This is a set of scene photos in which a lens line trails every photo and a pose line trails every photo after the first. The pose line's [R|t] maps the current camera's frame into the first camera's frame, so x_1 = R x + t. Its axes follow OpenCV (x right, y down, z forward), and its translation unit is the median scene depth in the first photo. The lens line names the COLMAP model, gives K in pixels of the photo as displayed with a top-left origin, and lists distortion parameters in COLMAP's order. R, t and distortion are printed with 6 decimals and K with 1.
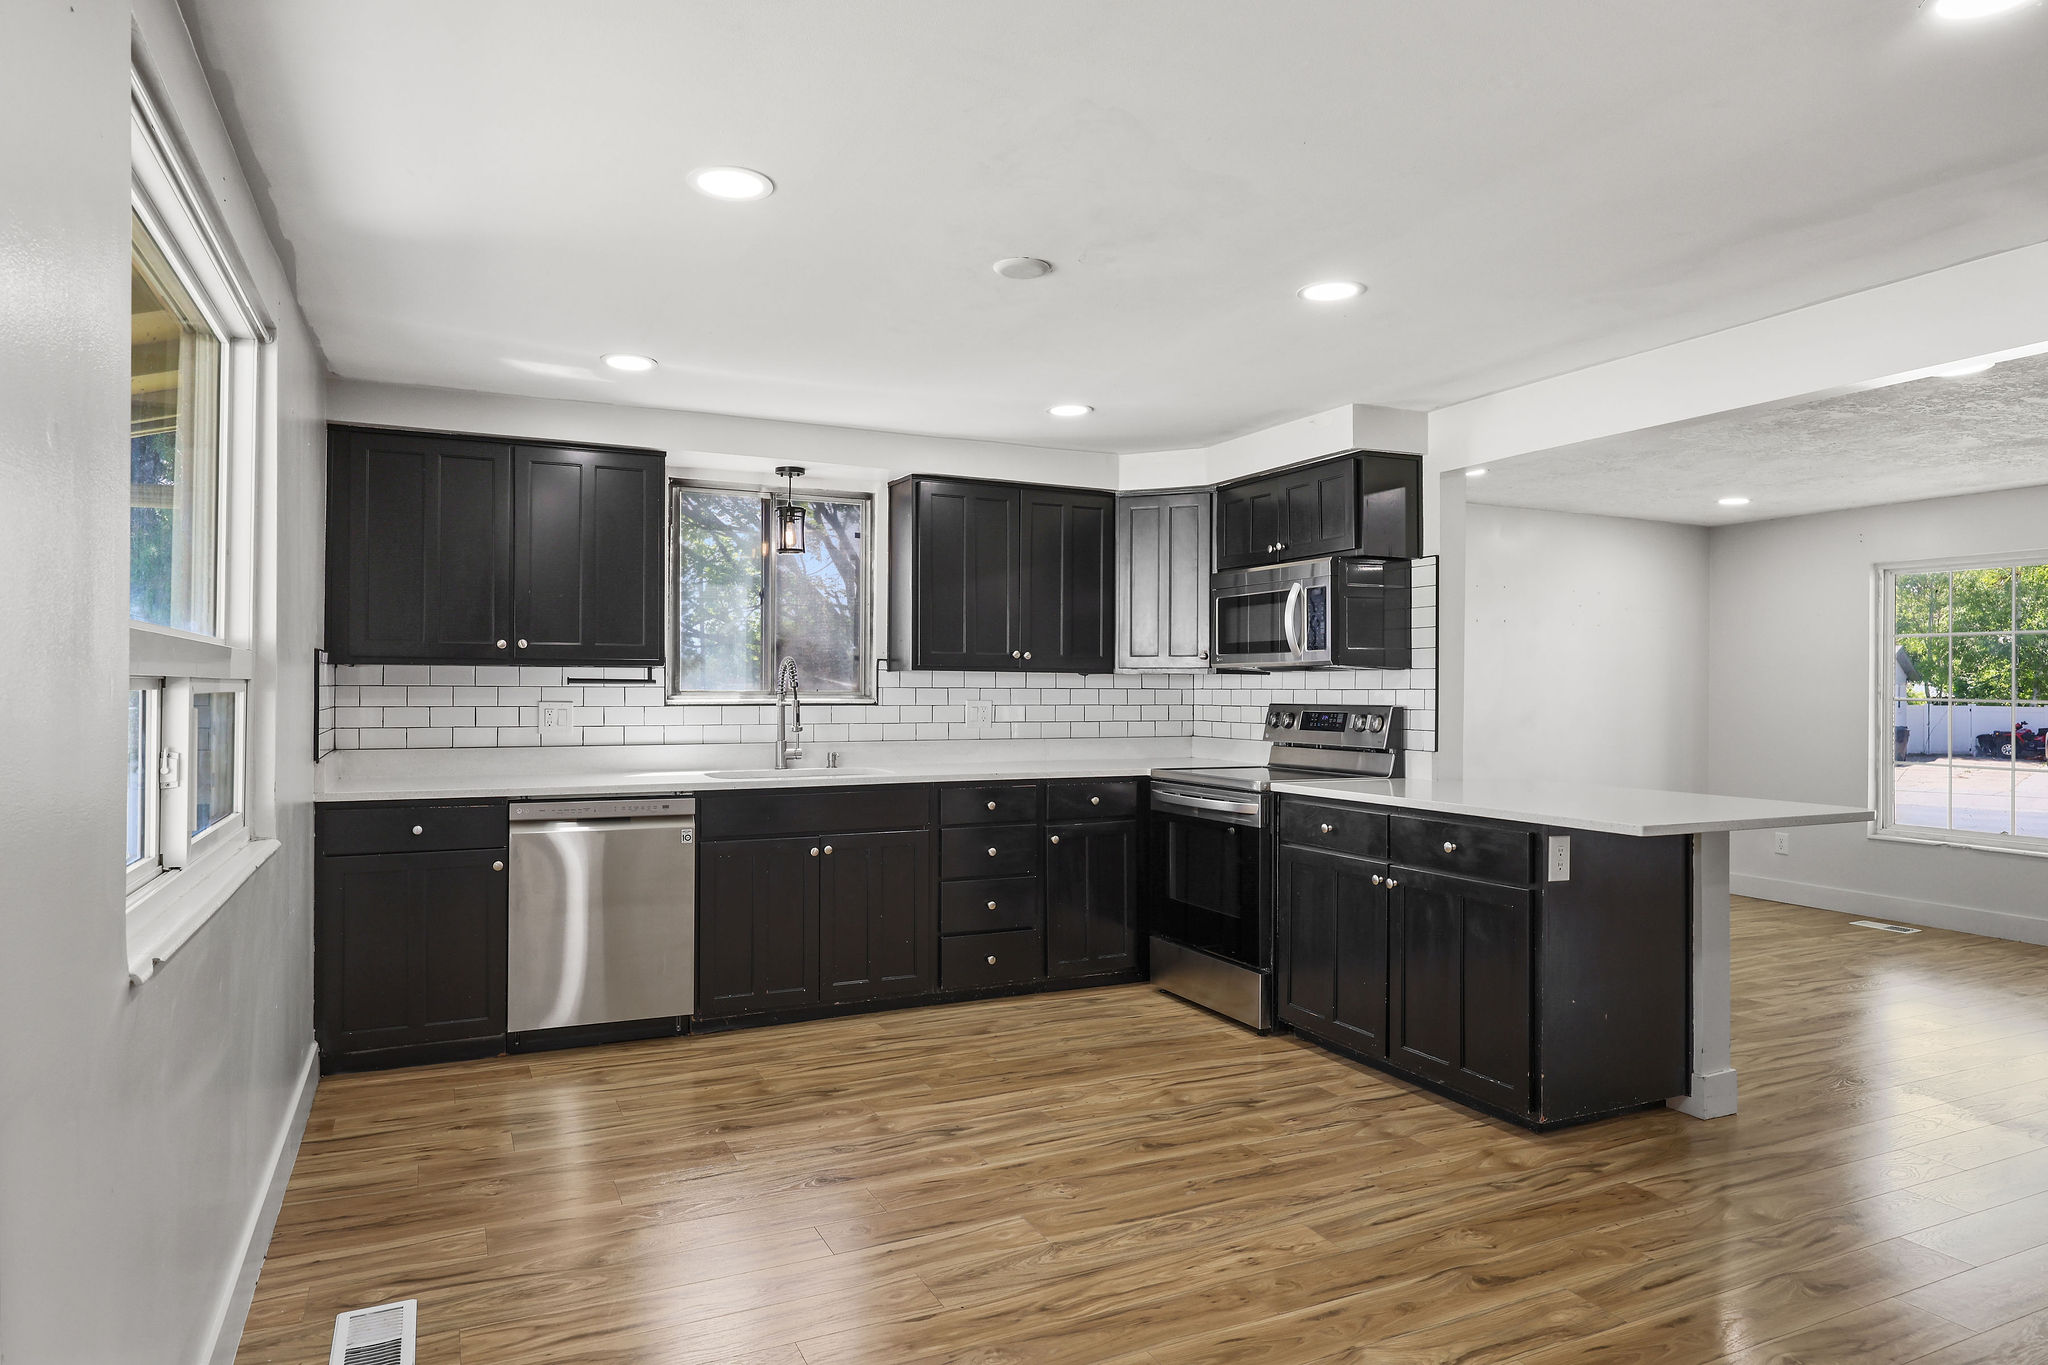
lens RADIAL K [[1203.9, 0, 1028.3], [0, 1203.9, 684.0], [0, 0, 1]] dist [0.001022, 0.000936]
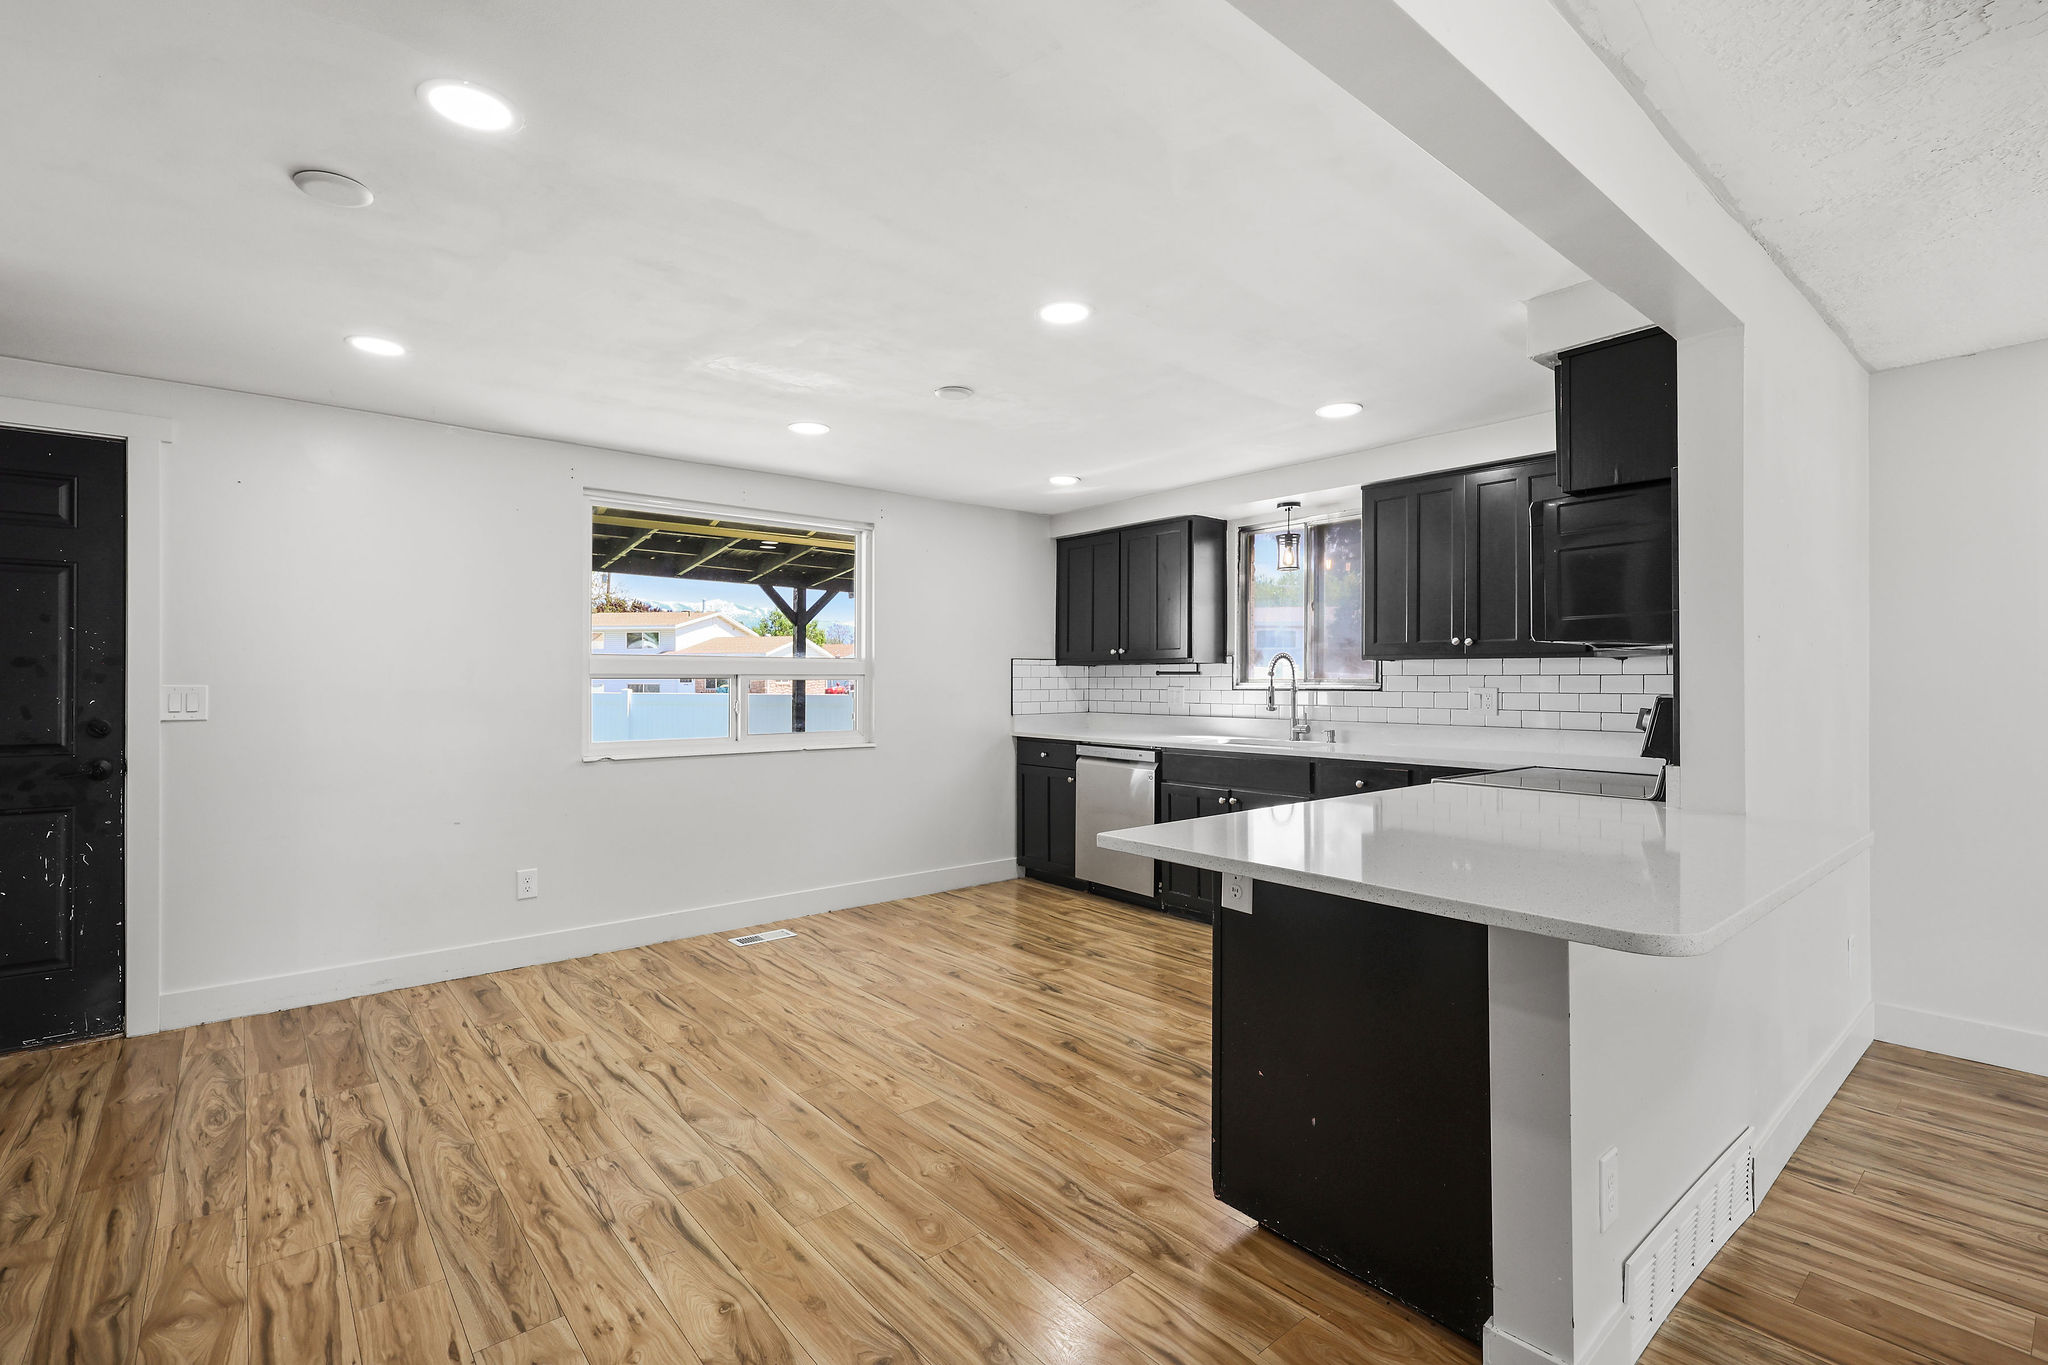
lens RADIAL K [[929.3, 0, 1014.8], [0, 929.3, 685.1], [0, 0, 1]] dist [0.001884, 0.000551]
pose [[0.244111, 0.001025, -0.969747, 0.747185], [0.006447, 0.999976, 0.002680, 0.008597], [0.969726, -0.006907, 0.244098, 0.528564]]
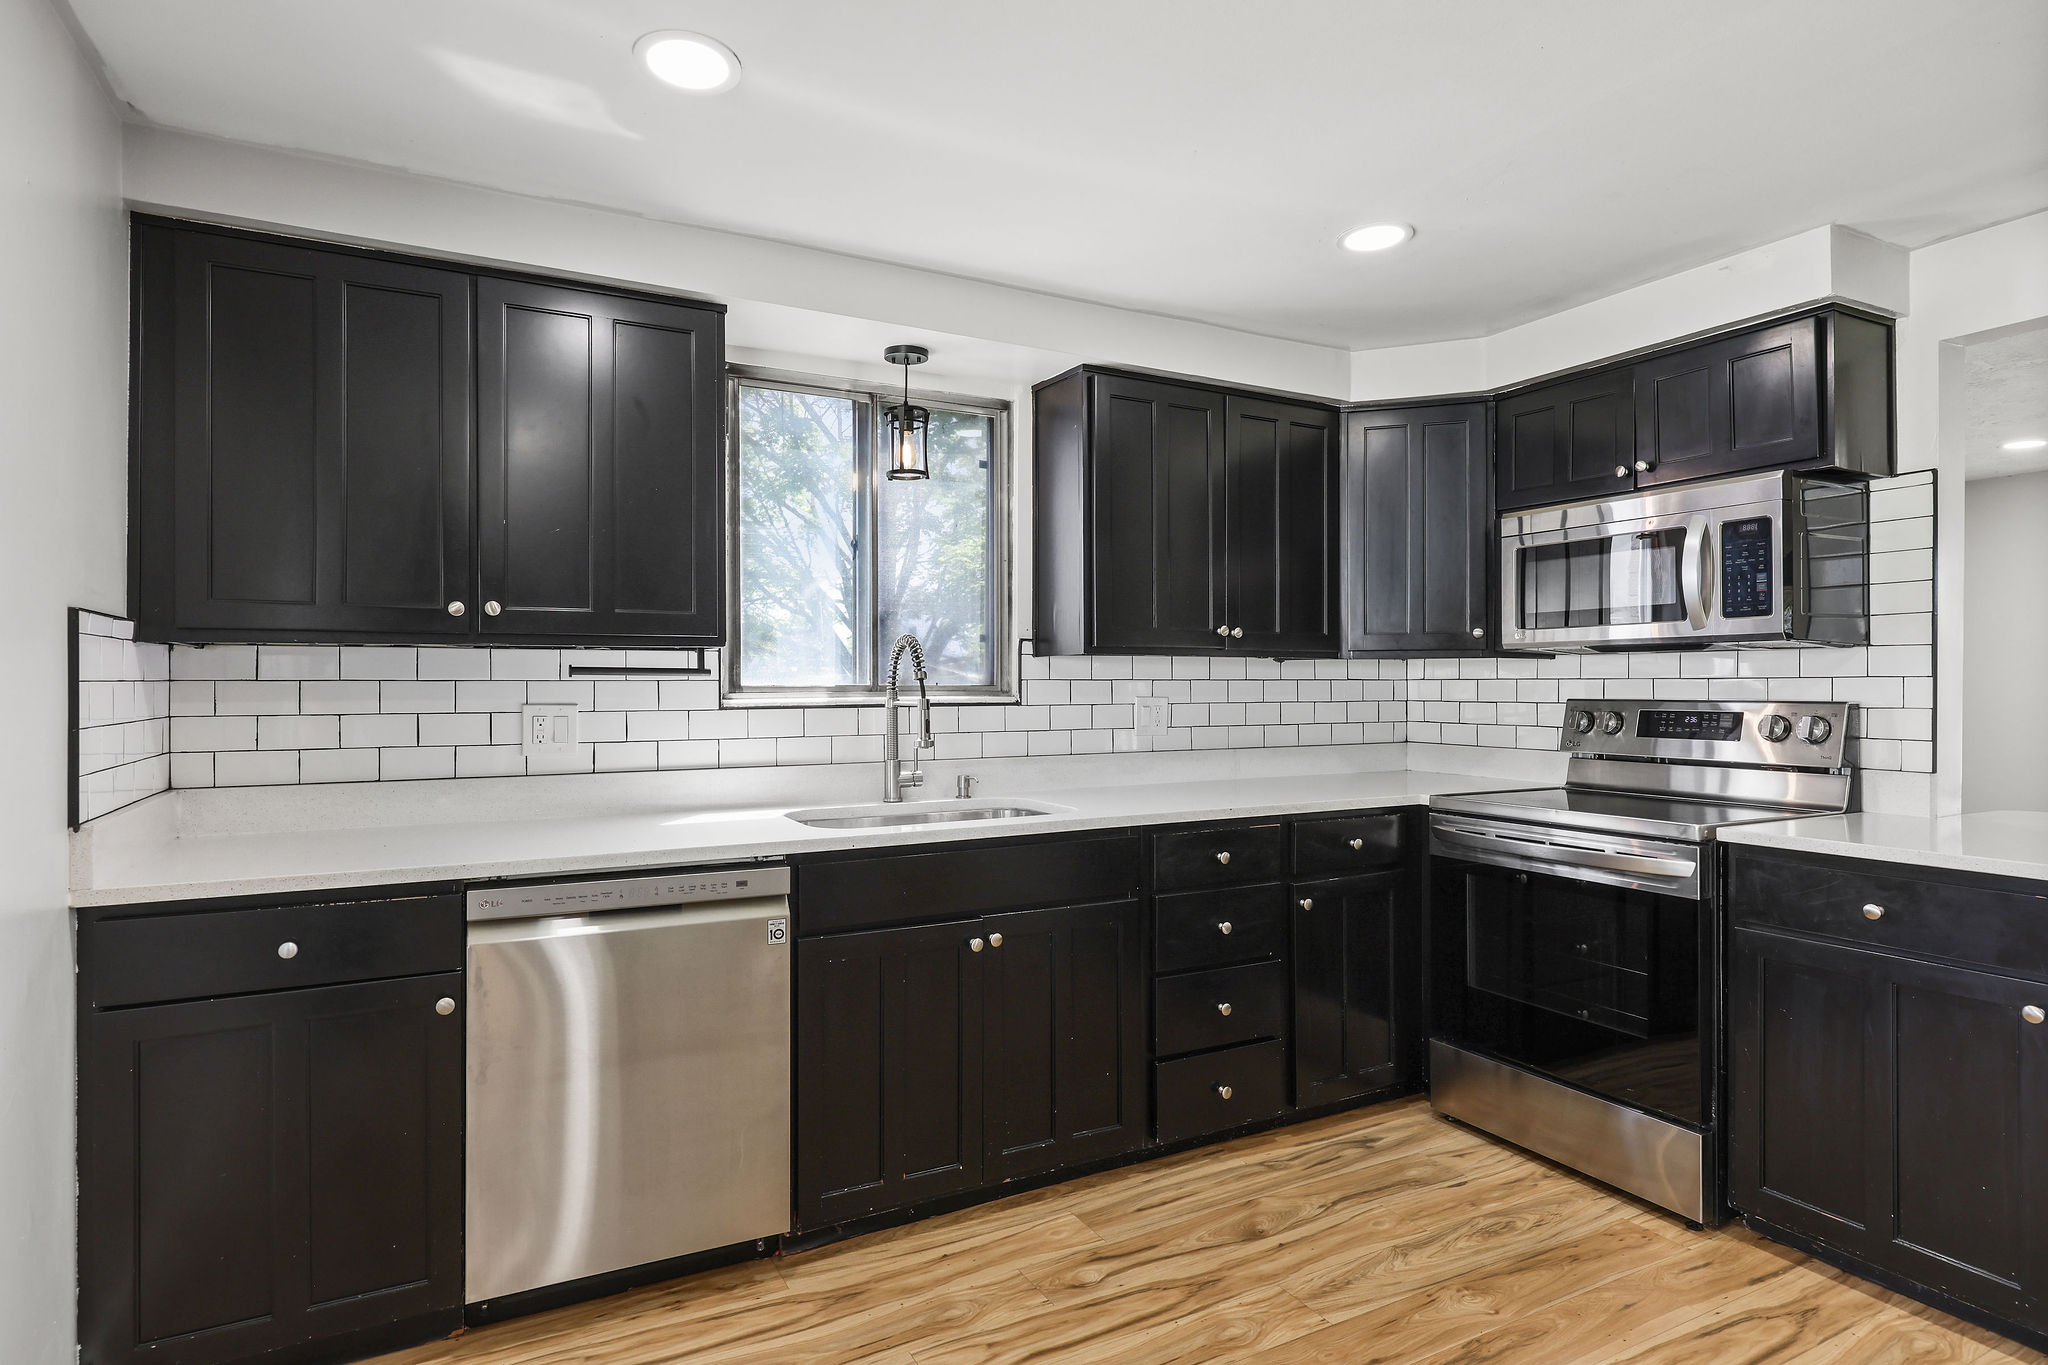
lens RADIAL K [[1075.4, 0, 1024.0], [0, 1075.4, 682.5], [0, 0, 1]] dist [0.002956, 0.000151]
pose [[0.999170, -0.005642, 0.040350, -0.173426], [0.005468, 0.999975, 0.004433, 0.002166], [-0.040374, -0.004208, 0.999176, 0.442984]]
